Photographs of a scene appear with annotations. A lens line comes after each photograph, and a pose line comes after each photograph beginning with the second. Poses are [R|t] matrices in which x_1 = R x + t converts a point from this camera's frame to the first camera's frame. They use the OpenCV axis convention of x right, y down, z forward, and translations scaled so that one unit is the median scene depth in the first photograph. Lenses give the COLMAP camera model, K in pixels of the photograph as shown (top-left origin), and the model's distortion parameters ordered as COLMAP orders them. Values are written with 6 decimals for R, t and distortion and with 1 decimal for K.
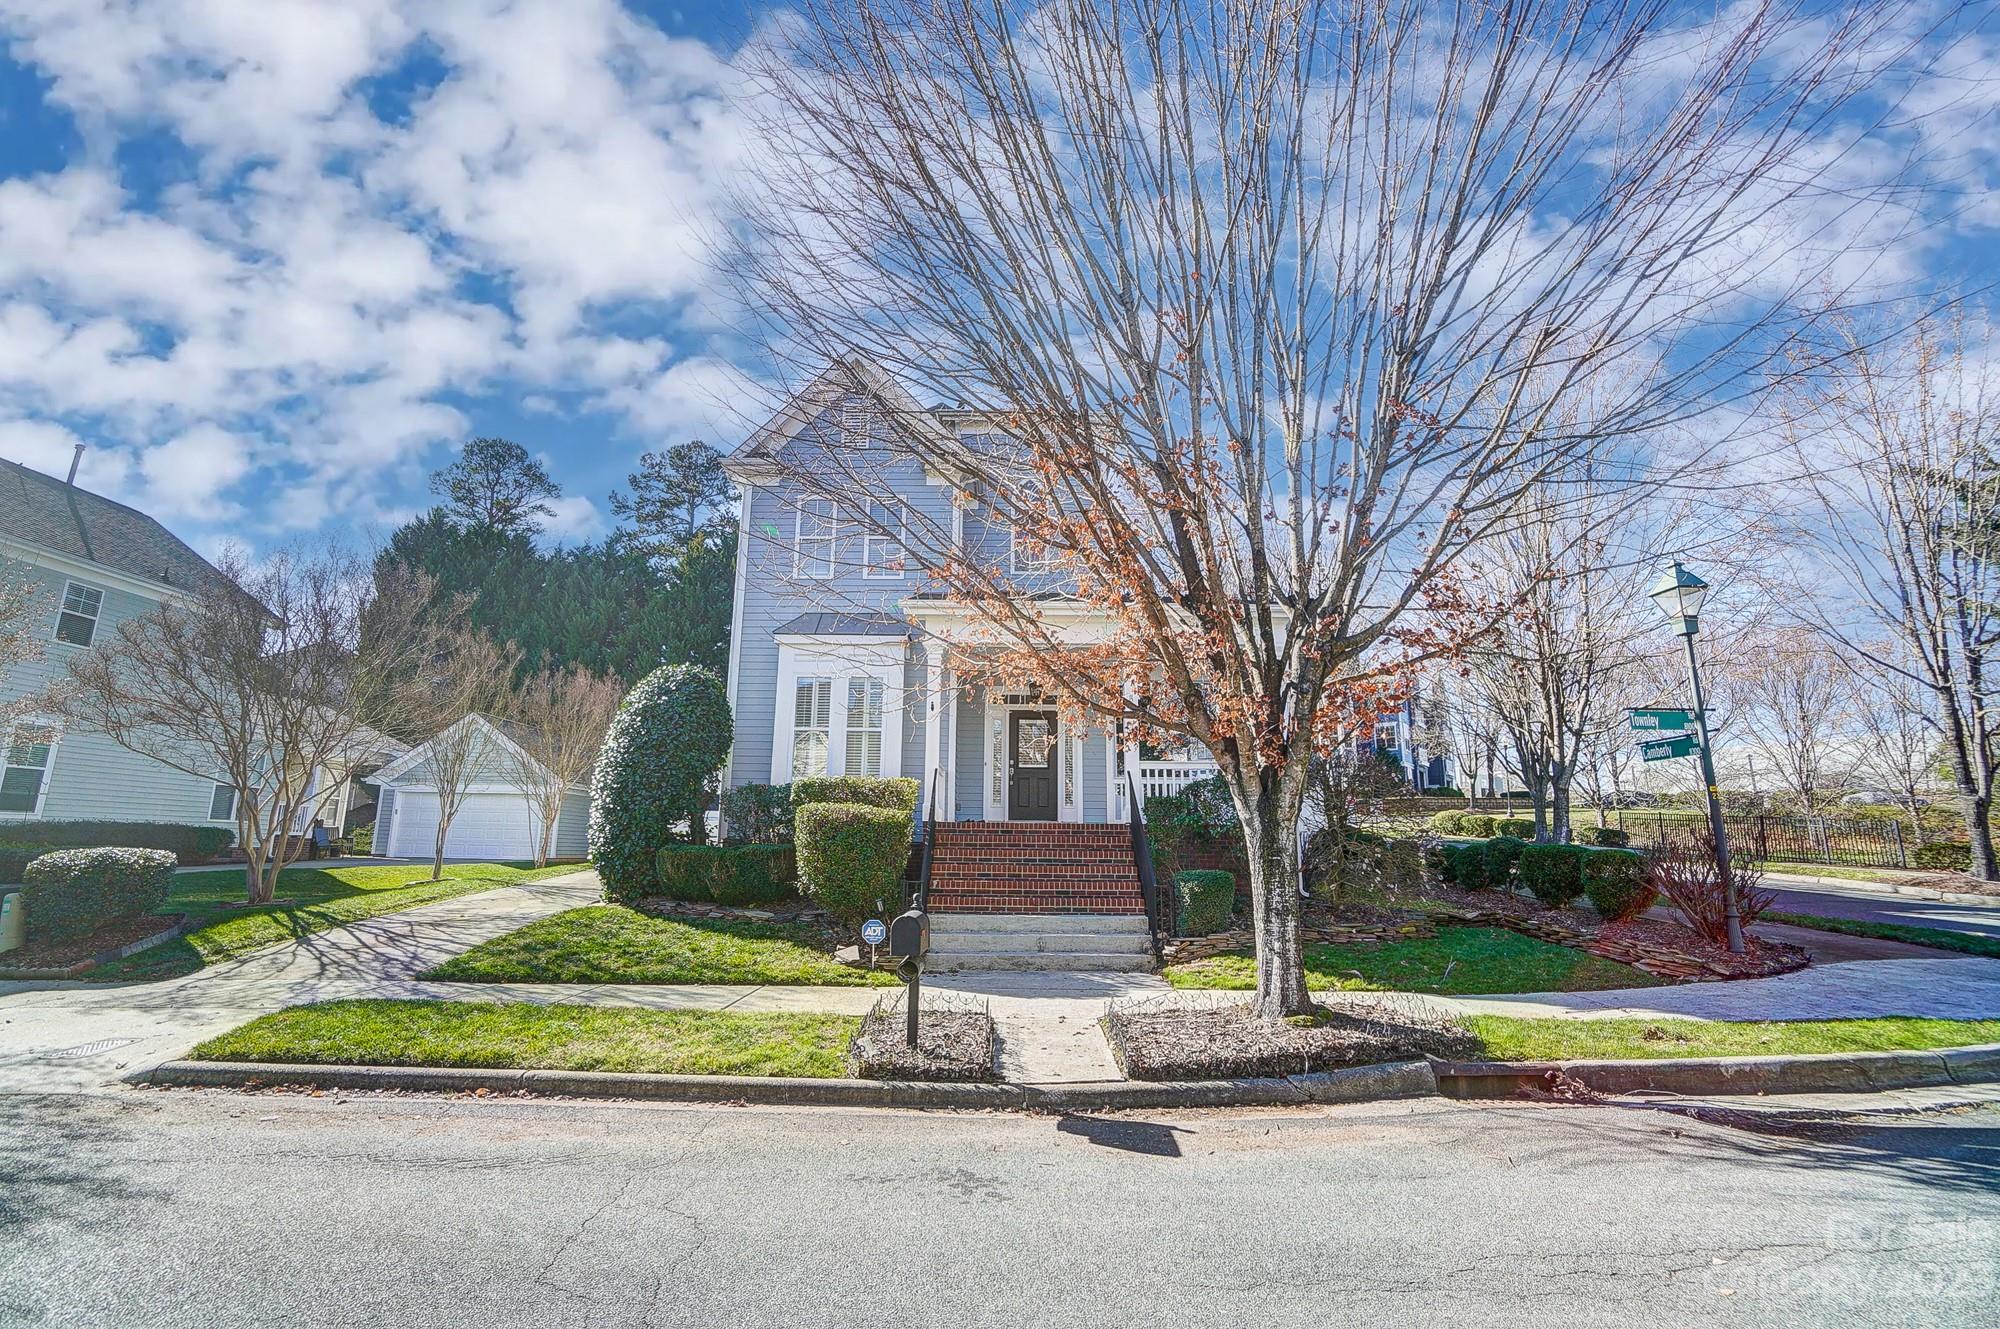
lens RADIAL K [[920.3, 0, 1000.0], [0, 920.3, 664.5], [0, 0, 1]] dist [0.000426, -0.000015]
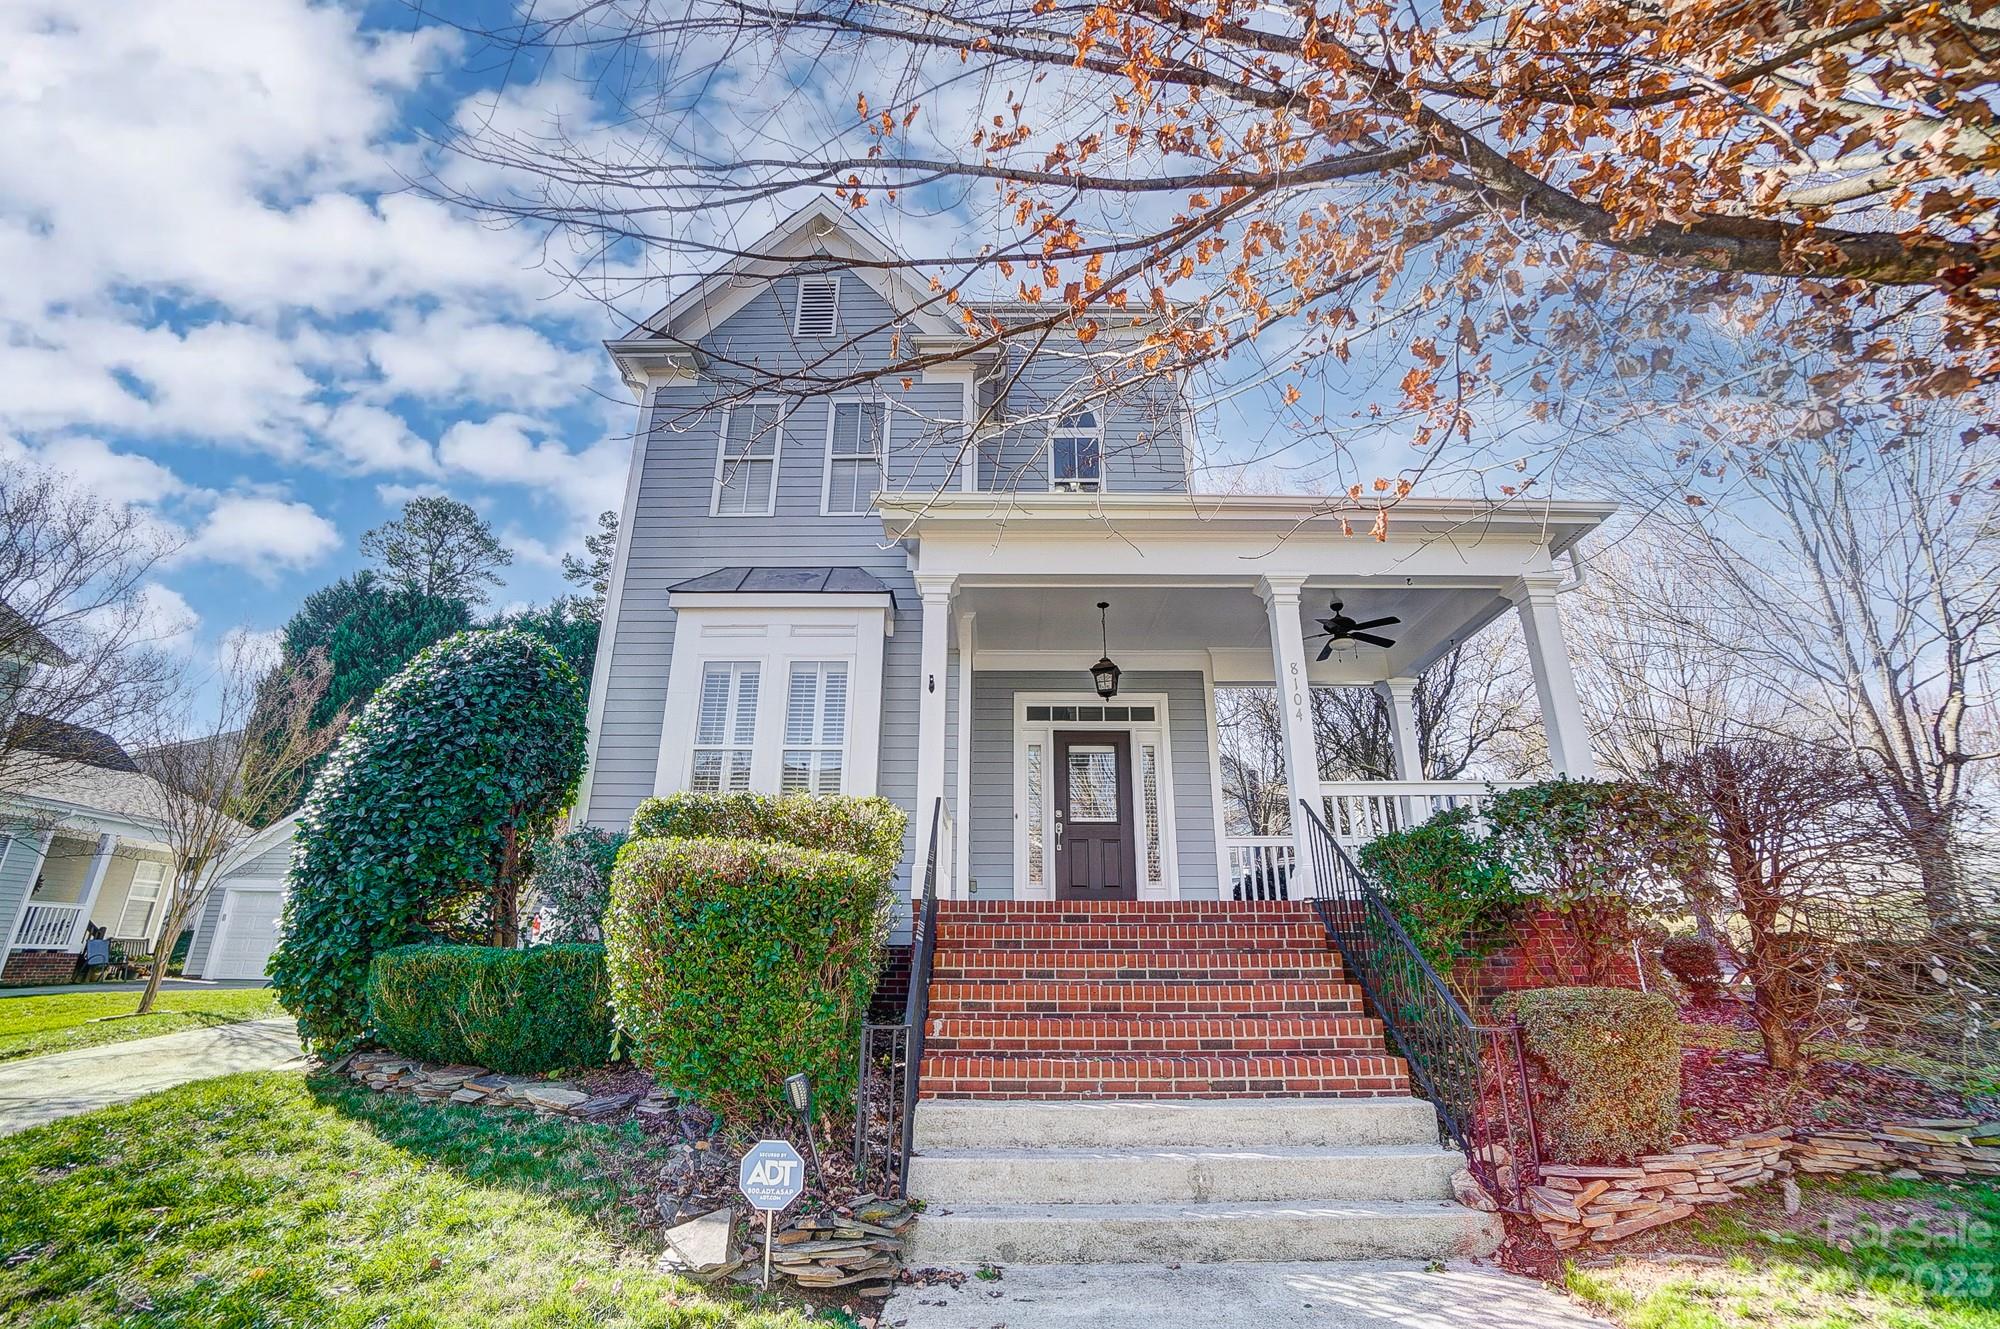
lens RADIAL K [[874.8, 0, 1000.0], [0, 874.8, 664.5], [0, 0, 1]] dist [-0.023666, 0.000317]
pose [[0.999906, -0.002009, 0.013536, -0.039930], [0.003967, 0.989243, -0.146229, 0.109790], [-0.013097, 0.146269, 0.989158, 0.485197]]
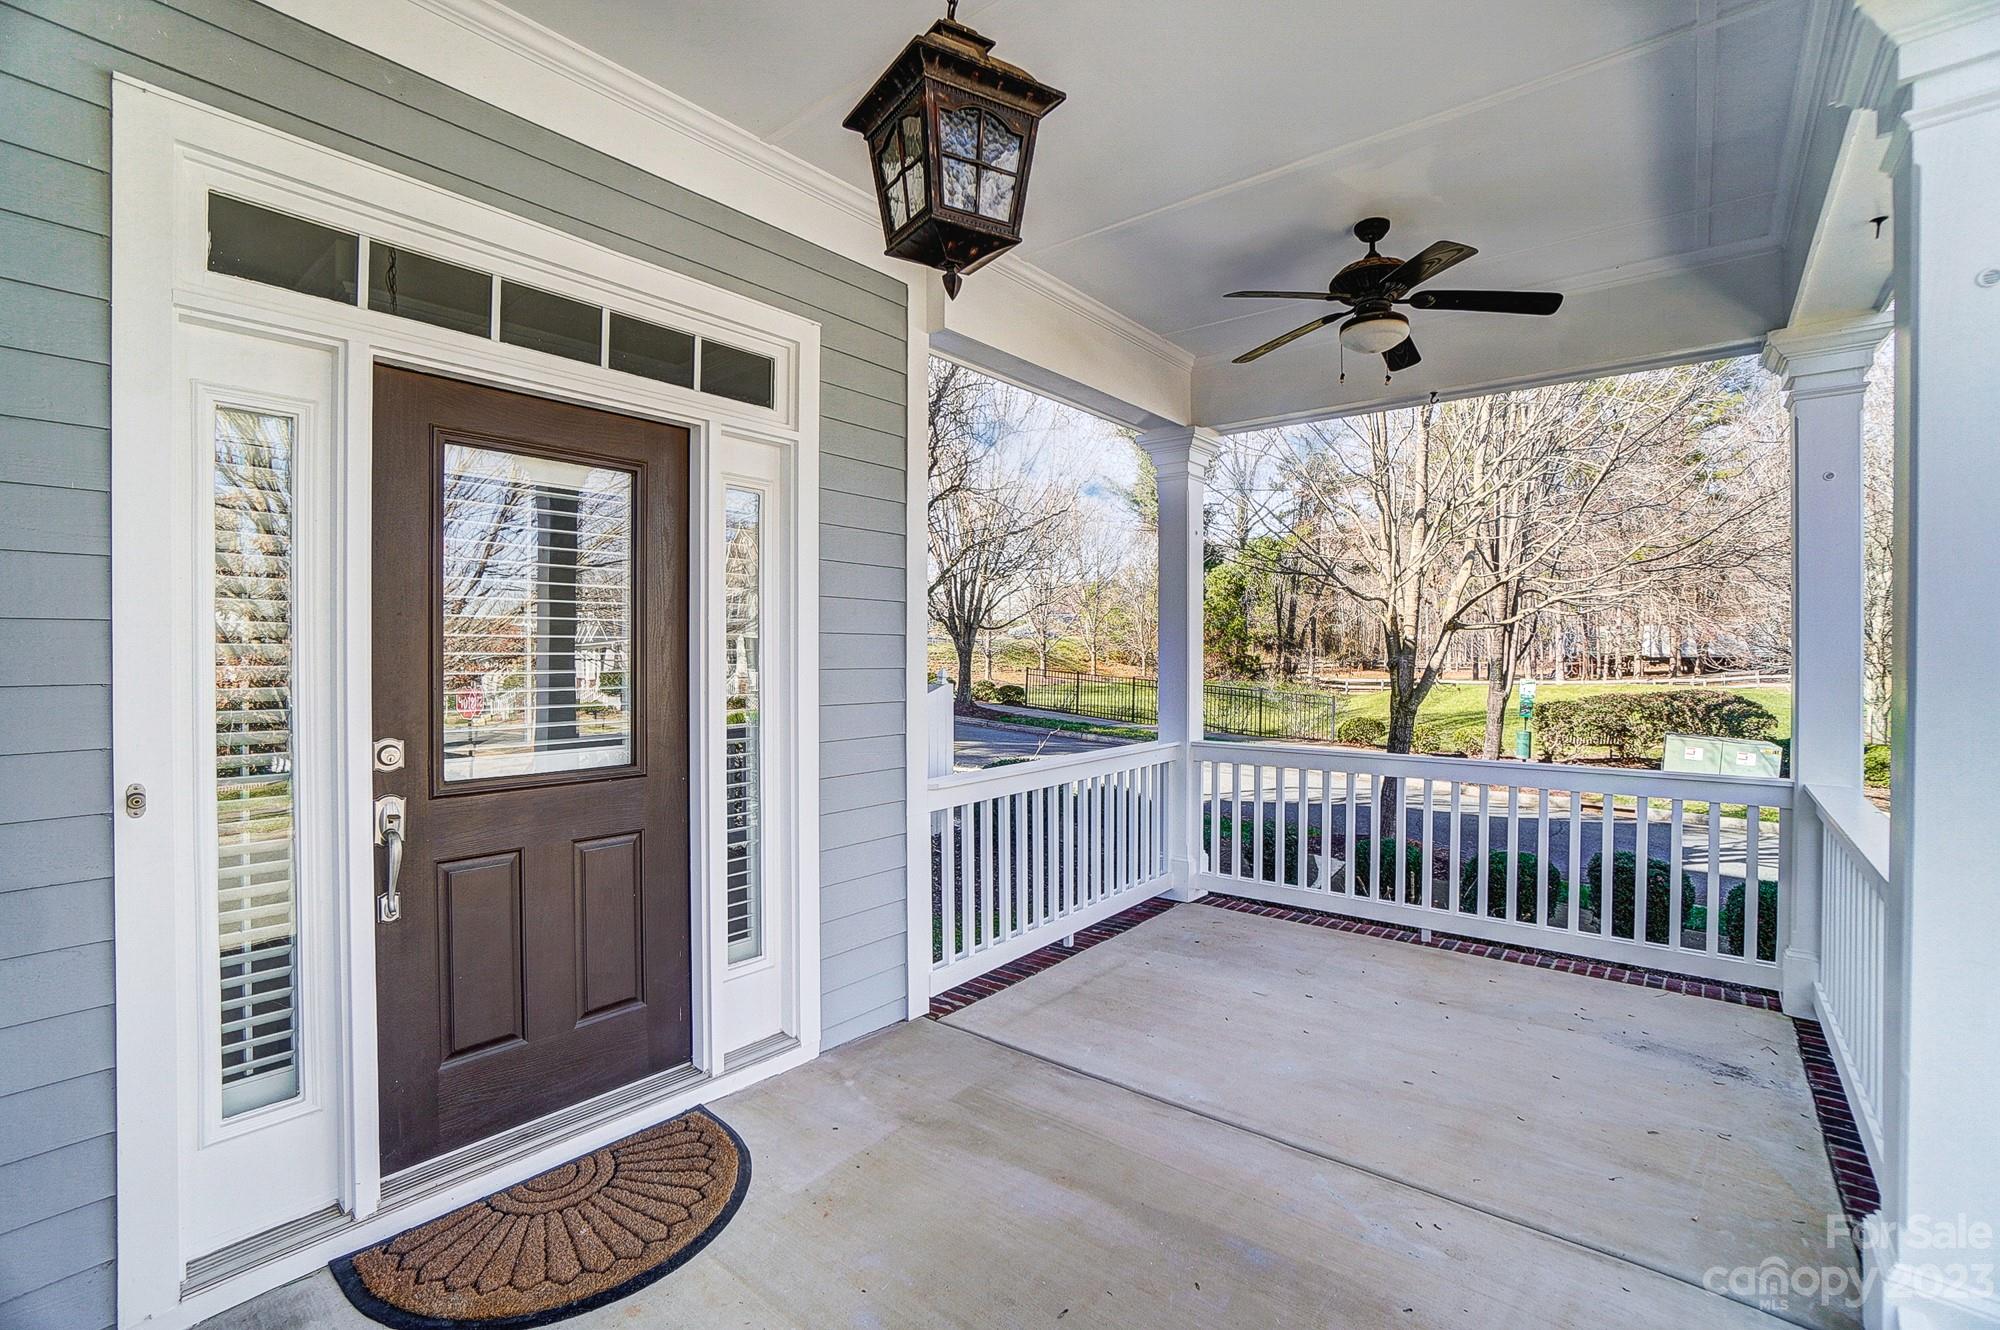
lens RADIAL K [[920.3, 0, 1000.0], [0, 920.3, 665.0], [0, 0, 1]] dist [0.000426, -0.000015]
pose [[0.617753, -0.023277, 0.786028, -0.044610], [-0.154733, 0.976422, 0.150523, 0.070072], [-0.770999, -0.214610, 0.599586, 1.003180]]
